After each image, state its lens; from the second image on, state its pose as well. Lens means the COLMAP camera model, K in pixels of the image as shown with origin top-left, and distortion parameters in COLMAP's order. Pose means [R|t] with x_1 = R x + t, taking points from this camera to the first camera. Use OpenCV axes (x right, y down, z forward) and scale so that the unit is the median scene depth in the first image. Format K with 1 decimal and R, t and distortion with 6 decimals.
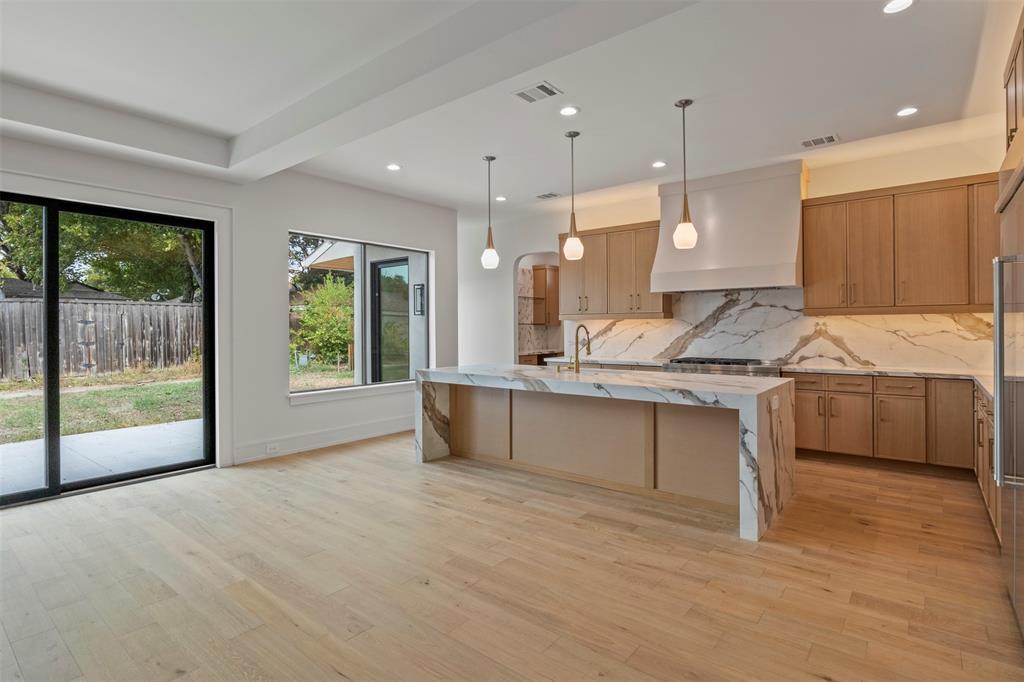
lens RADIAL K [[513.1, 0, 514.4], [0, 513.1, 326.0], [0, 0, 1]] dist [-0.005582, -0.000411]
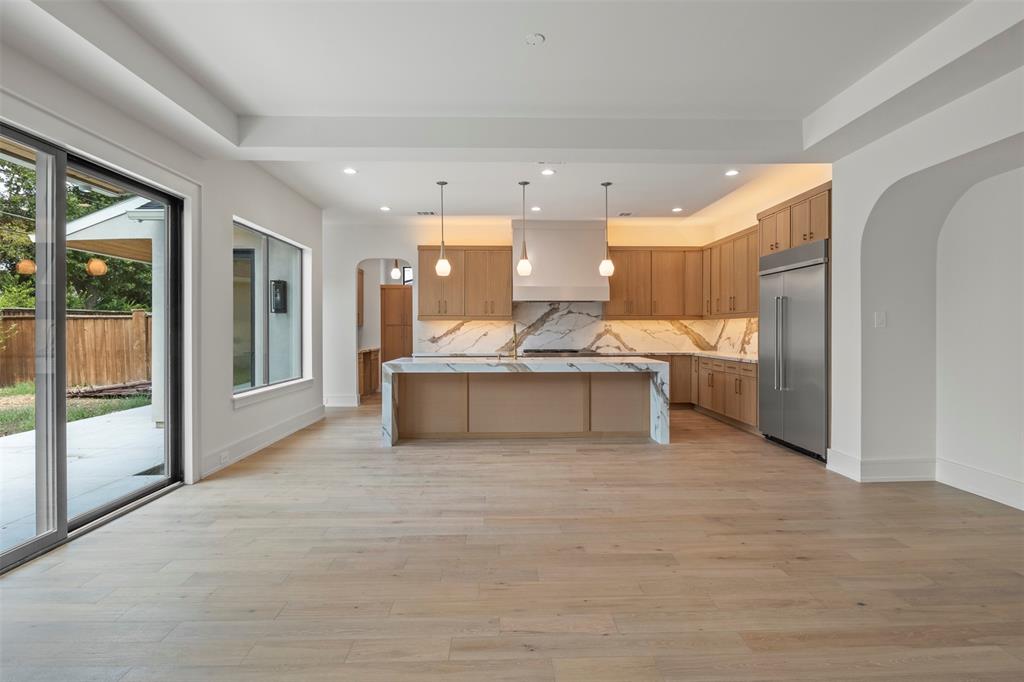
lens RADIAL K [[512.8, 0, 512.8], [0, 512.8, 330.2], [0, 0, 1]] dist [-0.003891, 0.000157]
pose [[0.757934, 0.004549, 0.652316, -0.666814], [-0.004608, 0.999988, -0.001620, 0.014693], [-0.652315, -0.001778, 0.757946, -0.007229]]
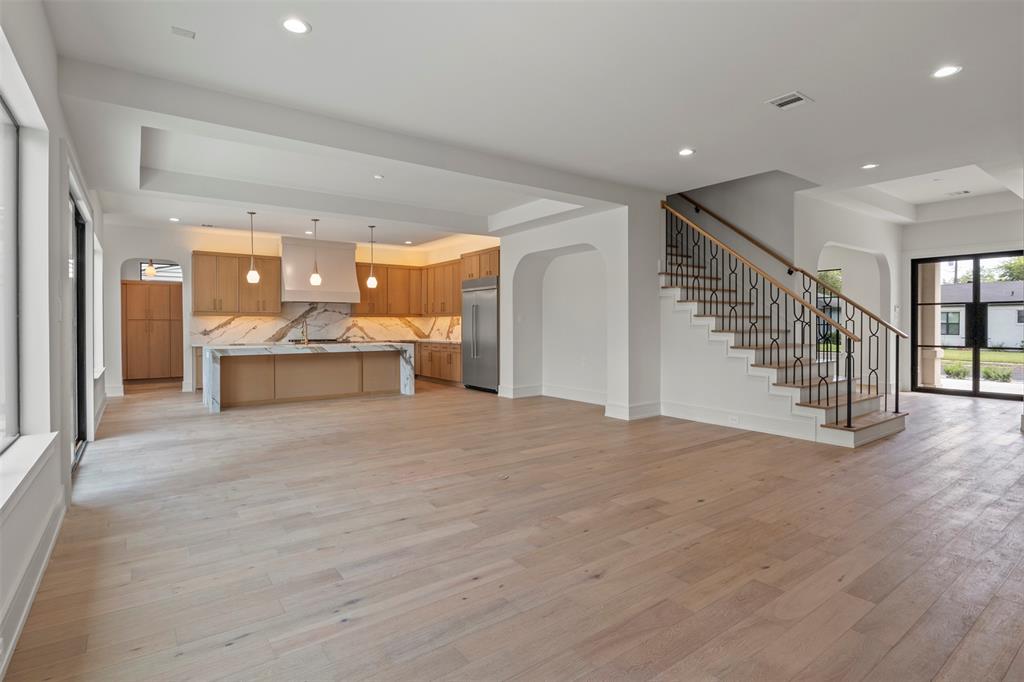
lens RADIAL K [[512.8, 0, 512.8], [0, 512.8, 330.2], [0, 0, 1]] dist [-0.003891, 0.000157]
pose [[0.250176, -0.004753, 0.968189, -1.310295], [-0.001377, 0.999985, 0.005265, 0.022896], [-0.968199, -0.002651, 0.250165, -0.163037]]
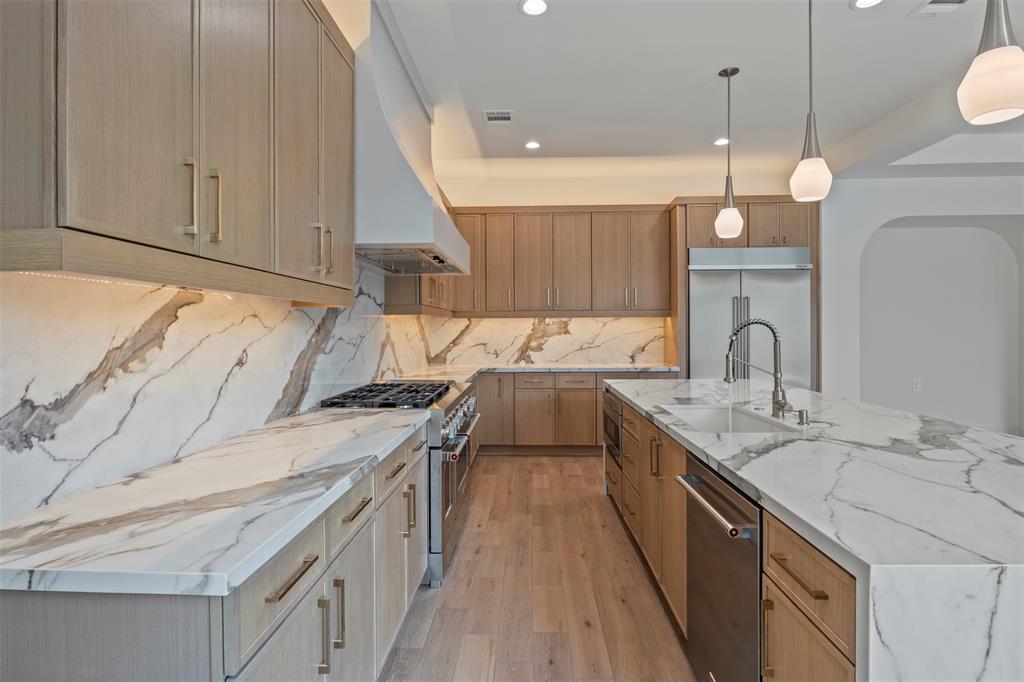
lens RADIAL K [[503.3, 0, 506.0], [0, 503.3, 328.4], [0, 0, 1]] dist [-0.001237, -0.000075]
pose [[-0.588357, 0.008714, 0.808555, -0.099722], [0.006503, 0.999961, -0.006045, 0.006123], [-0.808575, 0.001701, -0.588390, 1.317198]]
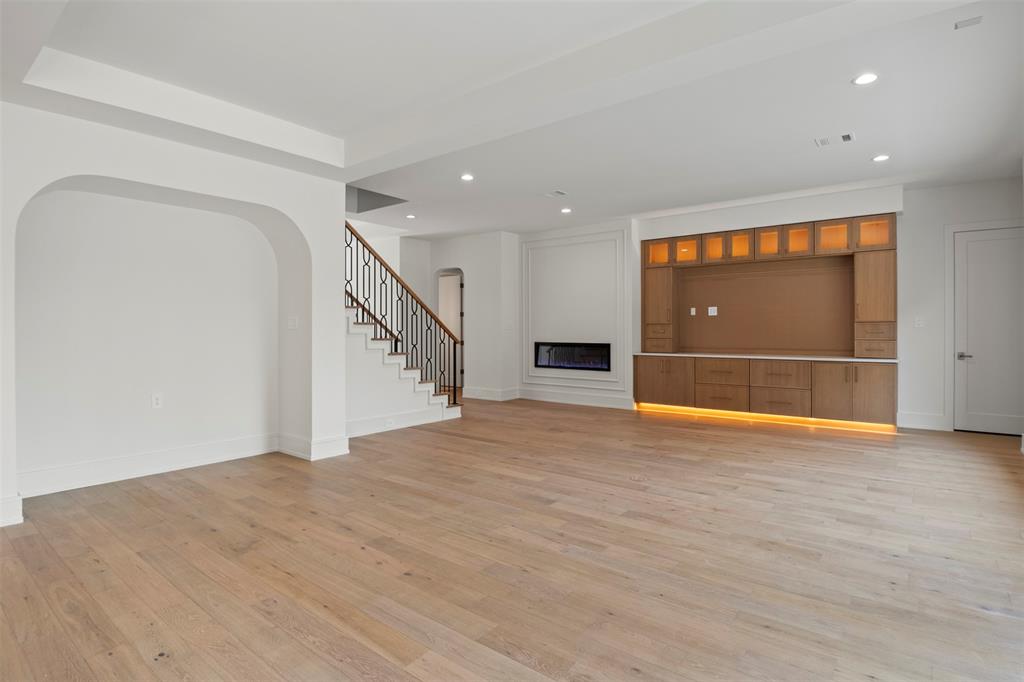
lens RADIAL K [[514.6, 0, 511.3], [0, 514.6, 331.2], [0, 0, 1]] dist [-0.024081, -0.000621]
pose [[-0.999888, 0.008150, -0.012559, -0.340228], [0.008152, 0.999967, -0.000161, 0.014809], [0.012557, -0.000264, -0.999921, 0.873409]]
